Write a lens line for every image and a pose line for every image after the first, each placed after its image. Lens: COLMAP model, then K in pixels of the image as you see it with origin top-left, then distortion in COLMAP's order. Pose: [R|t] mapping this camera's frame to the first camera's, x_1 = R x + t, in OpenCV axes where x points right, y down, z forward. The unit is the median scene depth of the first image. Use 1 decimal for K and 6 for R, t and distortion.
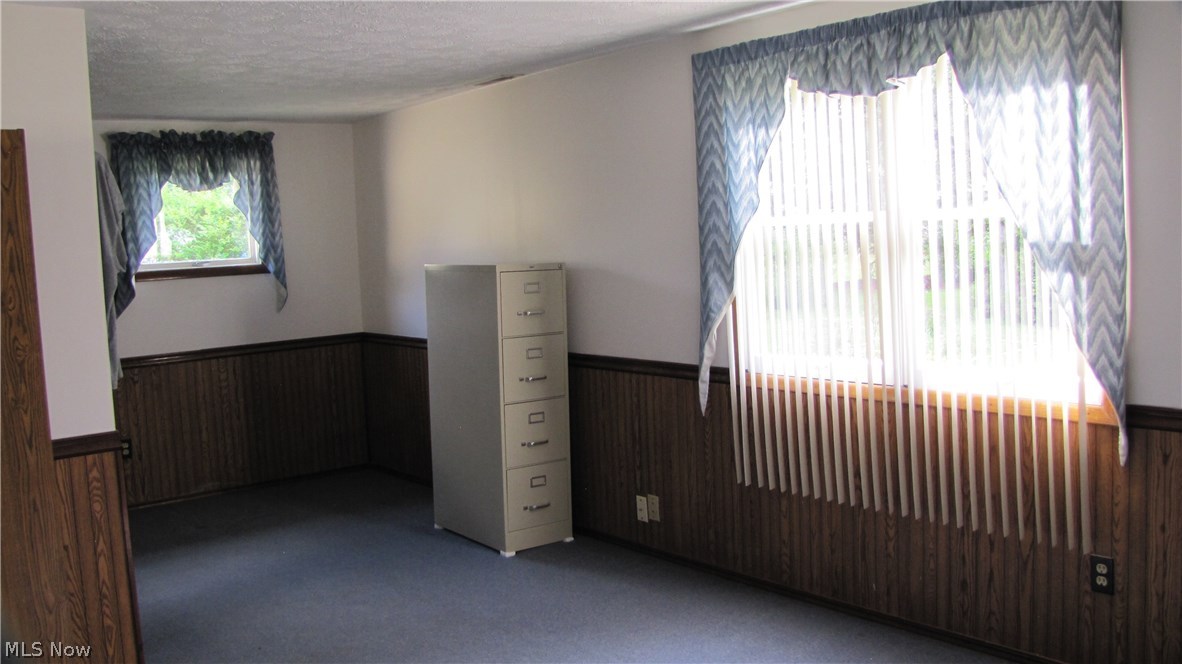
lens RADIAL K [[1055.4, 0, 606.3], [0, 1055.4, 290.4], [0, 0, 1]] dist [-0.178961, 0.126050]
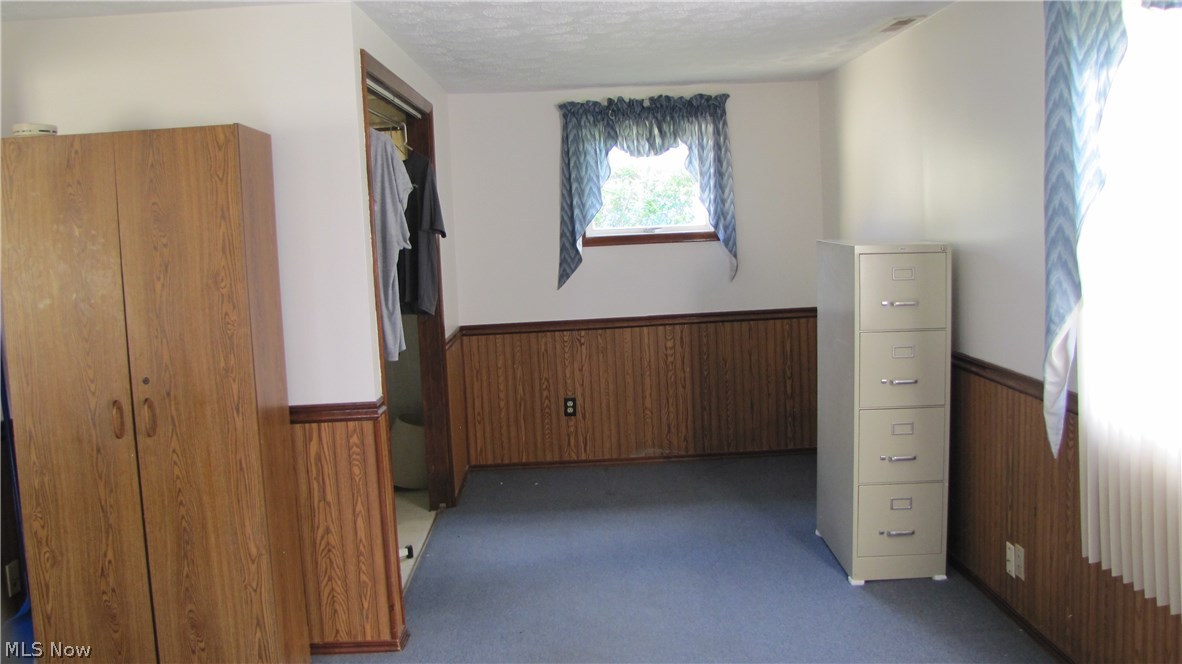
lens RADIAL K [[1055.4, 0, 590.2], [0, 1055.4, 293.4], [0, 0, 1]] dist [-0.178961, 0.126050]
pose [[0.784443, 0.055128, -0.617745, 0.207106], [-0.023927, 0.997990, 0.058678, -0.024692], [0.619739, -0.031248, 0.784186, 0.171977]]
